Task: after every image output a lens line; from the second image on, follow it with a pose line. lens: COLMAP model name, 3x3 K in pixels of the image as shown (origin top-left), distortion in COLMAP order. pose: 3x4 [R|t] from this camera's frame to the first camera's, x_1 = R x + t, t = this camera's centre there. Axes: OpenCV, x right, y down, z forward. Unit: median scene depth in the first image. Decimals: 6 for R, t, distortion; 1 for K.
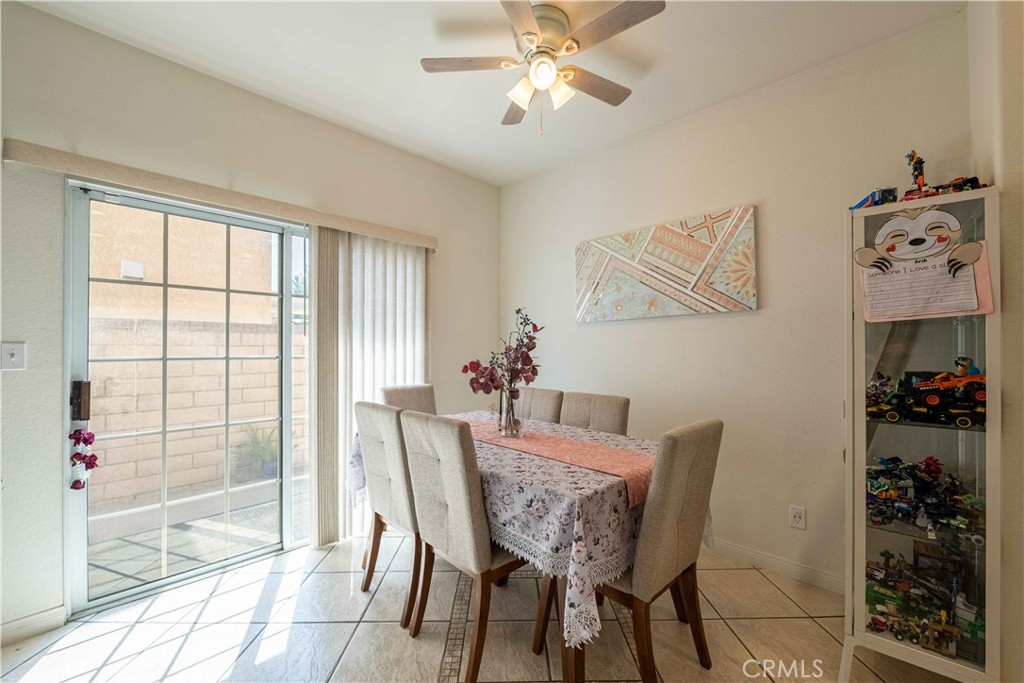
lens RADIAL K [[408.9, 0, 508.3], [0, 408.9, 346.1], [0, 0, 1]] dist [-0.001484, -0.002743]
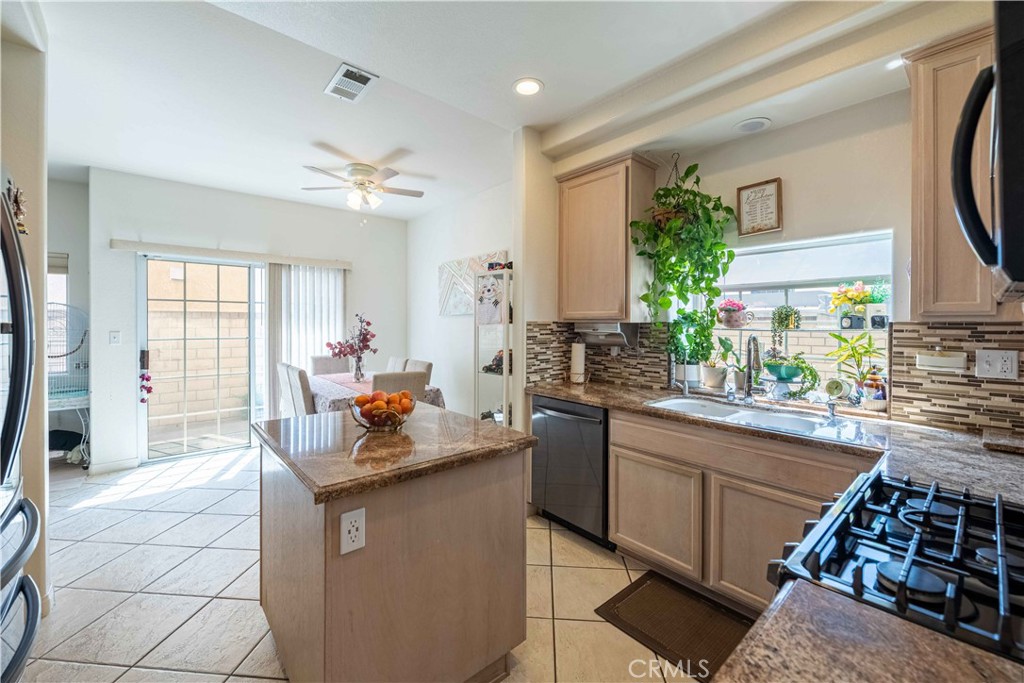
lens RADIAL K [[408.9, 0, 506.0], [0, 408.9, 325.4], [0, 0, 1]] dist [-0.001484, -0.002743]
pose [[0.995641, 0.004037, -0.093181, 0.867767], [-0.002785, 0.999904, 0.013561, -0.065125], [0.093227, -0.013242, 0.995557, -0.794370]]
